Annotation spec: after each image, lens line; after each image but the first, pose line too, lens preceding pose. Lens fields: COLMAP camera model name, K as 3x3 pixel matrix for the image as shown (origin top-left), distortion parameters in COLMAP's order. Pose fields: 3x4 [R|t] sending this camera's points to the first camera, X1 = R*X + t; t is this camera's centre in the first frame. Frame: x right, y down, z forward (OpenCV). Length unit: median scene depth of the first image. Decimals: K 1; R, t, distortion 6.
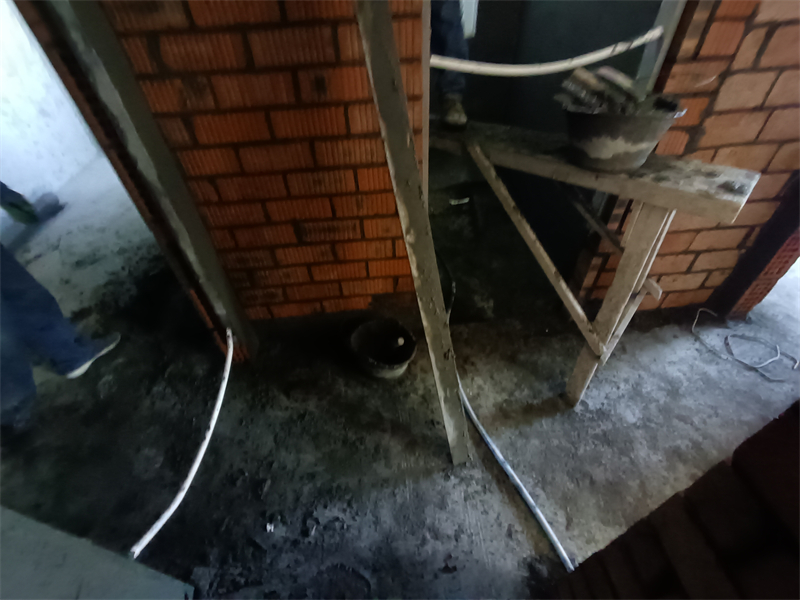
lens RADIAL K [[366.2, 0, 397.9], [0, 366.2, 304.0], [0, 0, 1]] dist [-0.001052, -0.000471]
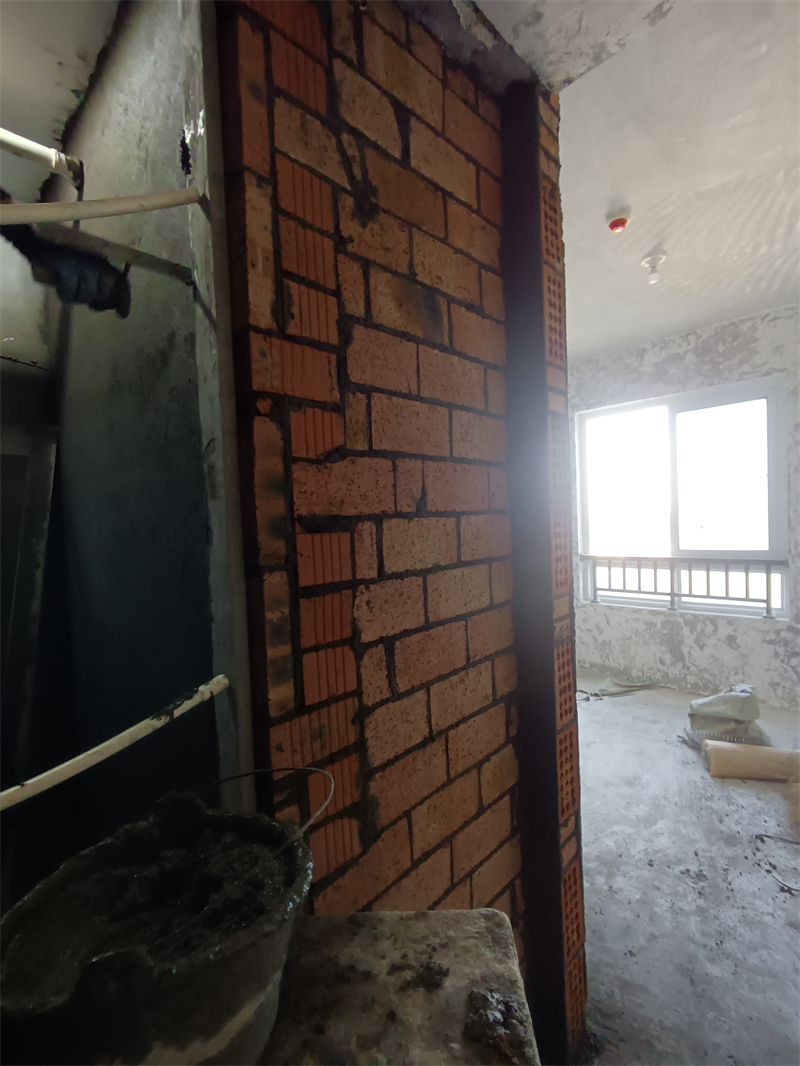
lens RADIAL K [[488.0, 0, 406.7], [0, 488.0, 539.5], [0, 0, 1]] dist [-0.001052, -0.000471]
pose [[0.747074, -0.016770, 0.664529, 0.379562], [0.468403, 0.722619, -0.508350, -0.347344], [-0.471676, 0.691043, 0.547706, 0.300596]]
